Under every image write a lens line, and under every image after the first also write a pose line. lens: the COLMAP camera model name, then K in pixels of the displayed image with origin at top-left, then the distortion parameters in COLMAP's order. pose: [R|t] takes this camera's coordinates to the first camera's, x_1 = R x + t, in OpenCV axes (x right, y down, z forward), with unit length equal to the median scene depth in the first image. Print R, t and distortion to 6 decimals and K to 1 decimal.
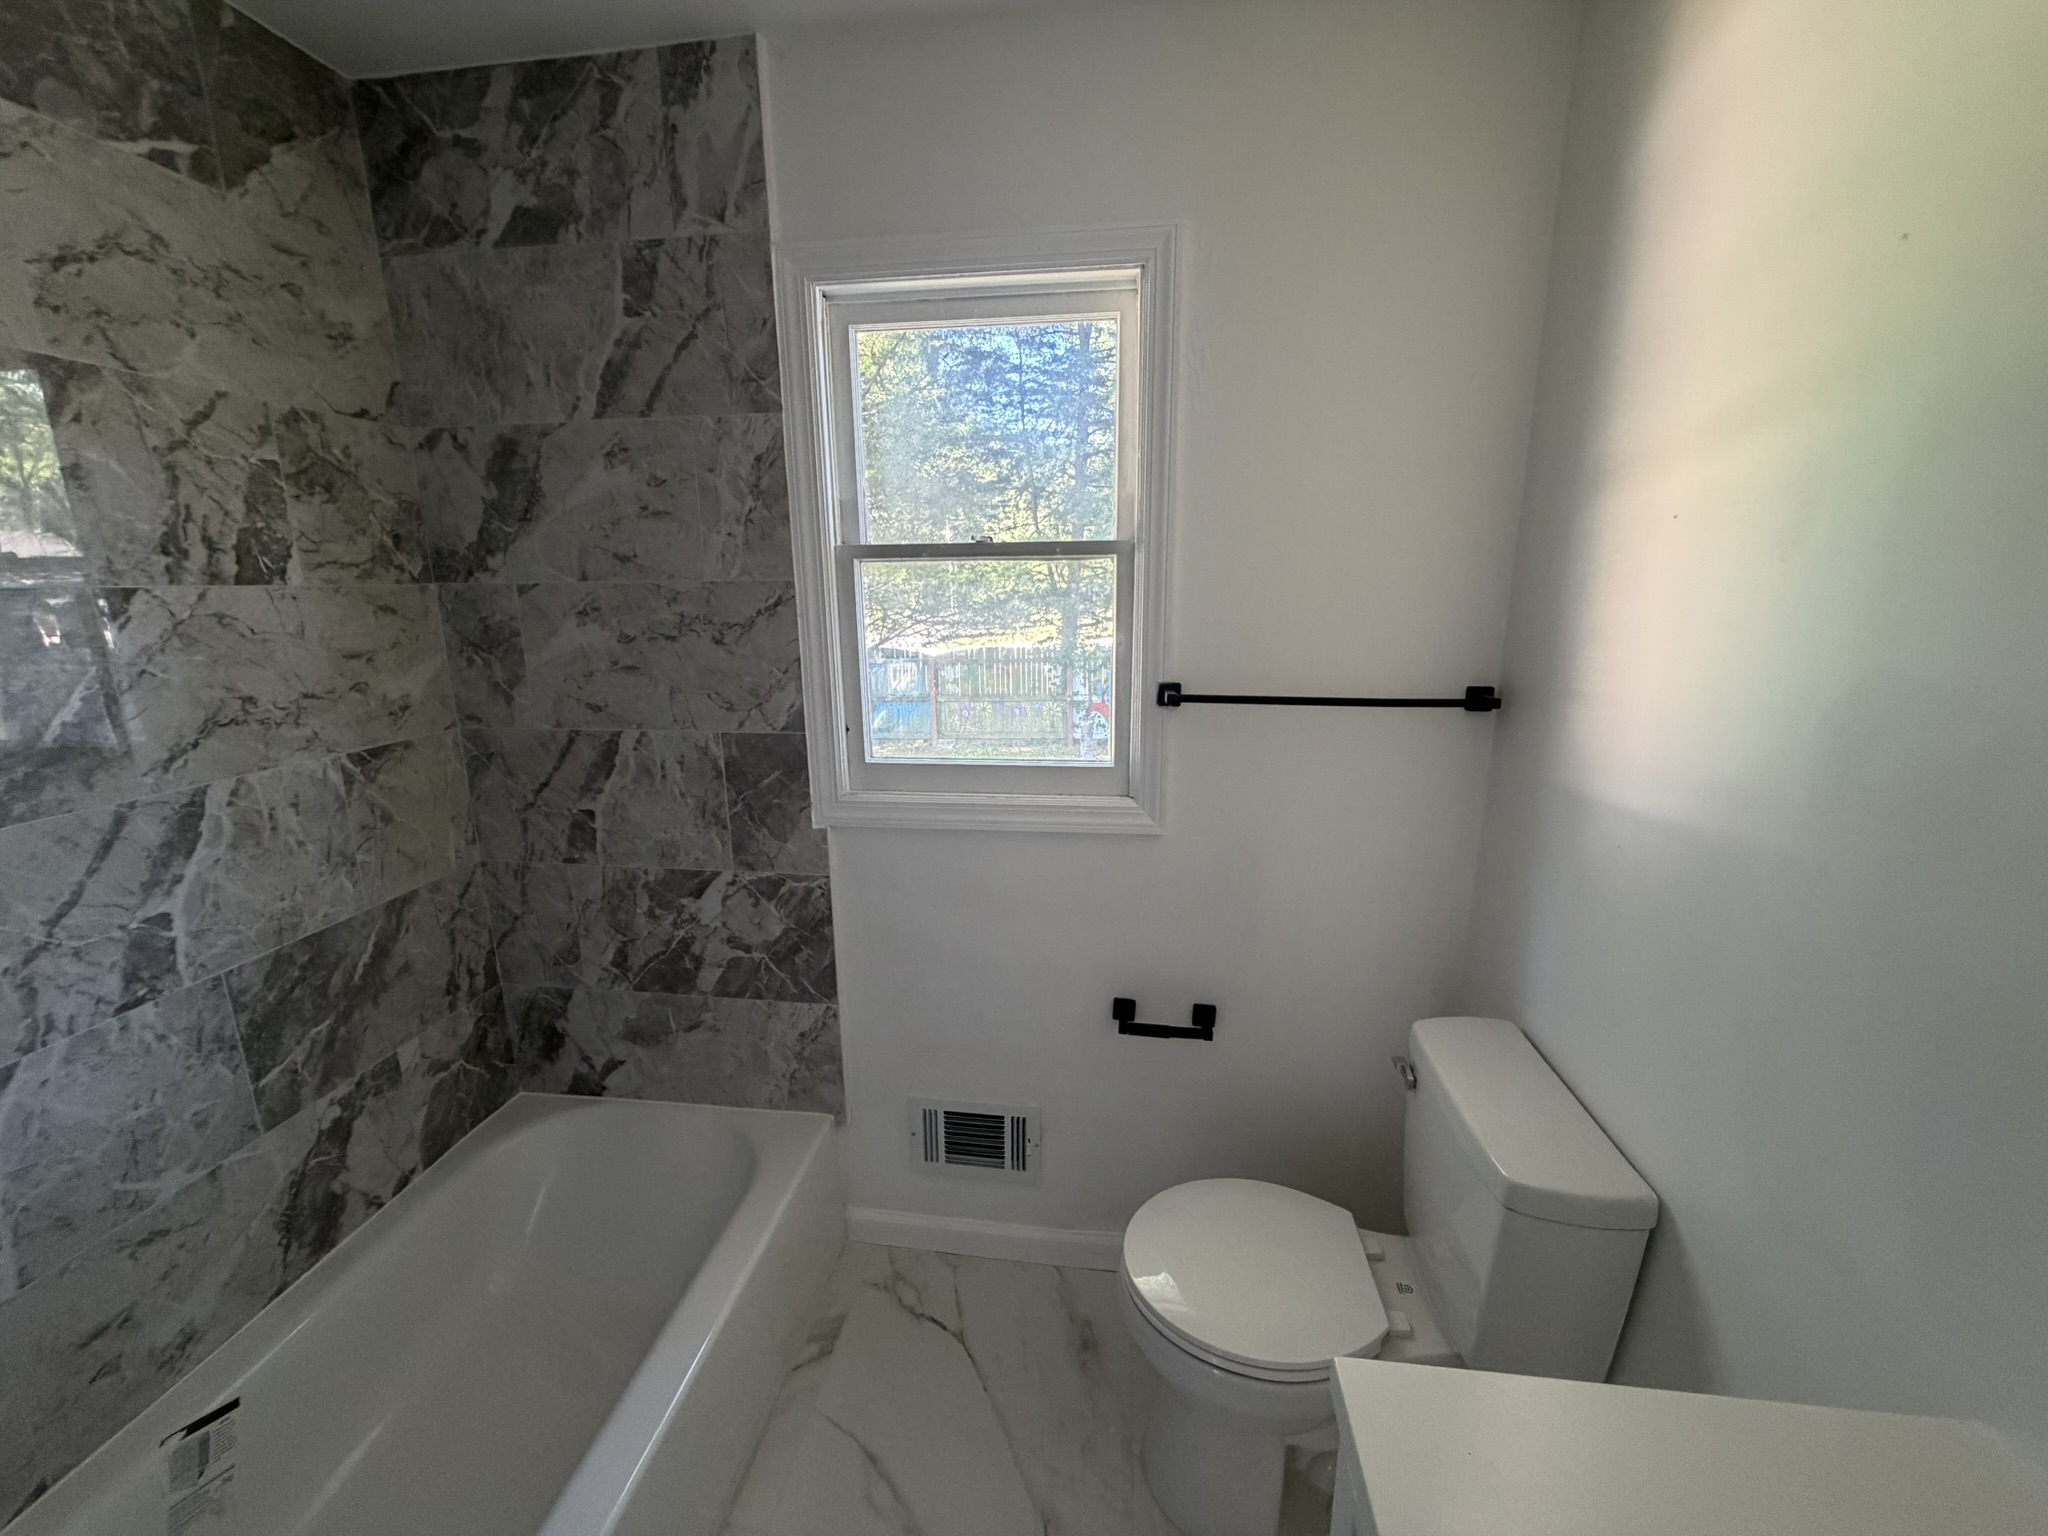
lens RADIAL K [[816.6, 0, 1022.6], [0, 816.6, 762.7], [0, 0, 1]] dist [0.000009, -0.000836]
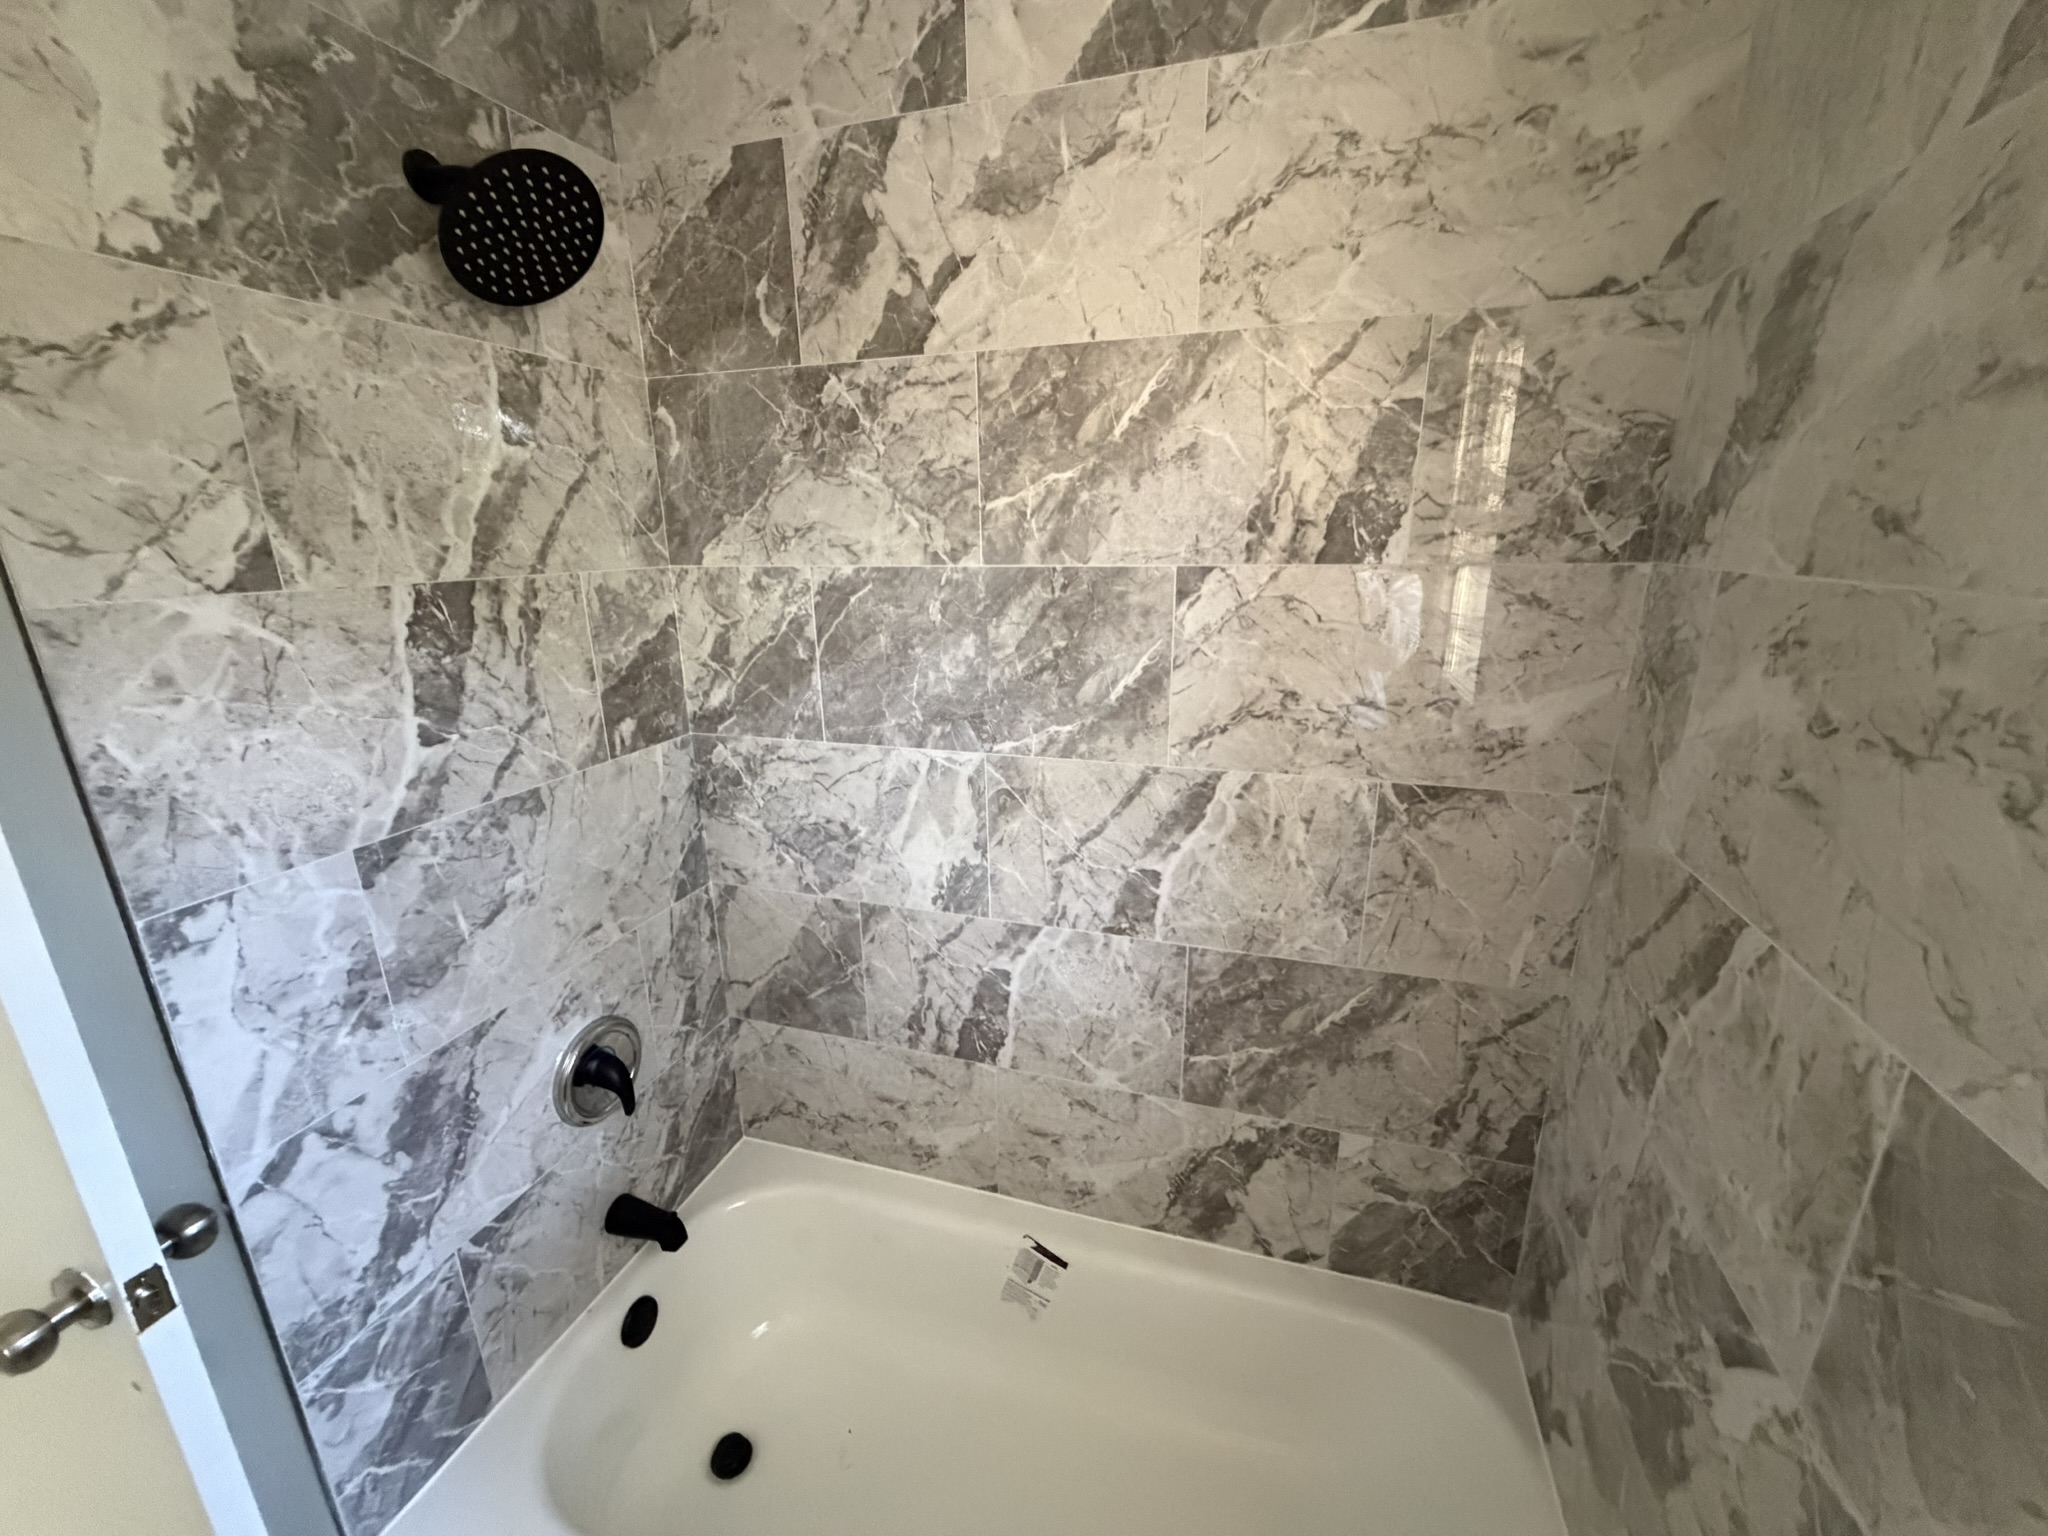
lens RADIAL K [[816.6, 0, 1023.4], [0, 816.6, 768.7], [0, 0, 1]] dist [0.000009, -0.000836]
pose [[-0.177646, 0.285611, -0.941737, -0.044751], [-0.197852, 0.927052, 0.318479, -0.226111], [0.964000, 0.242901, -0.108178, 0.834431]]
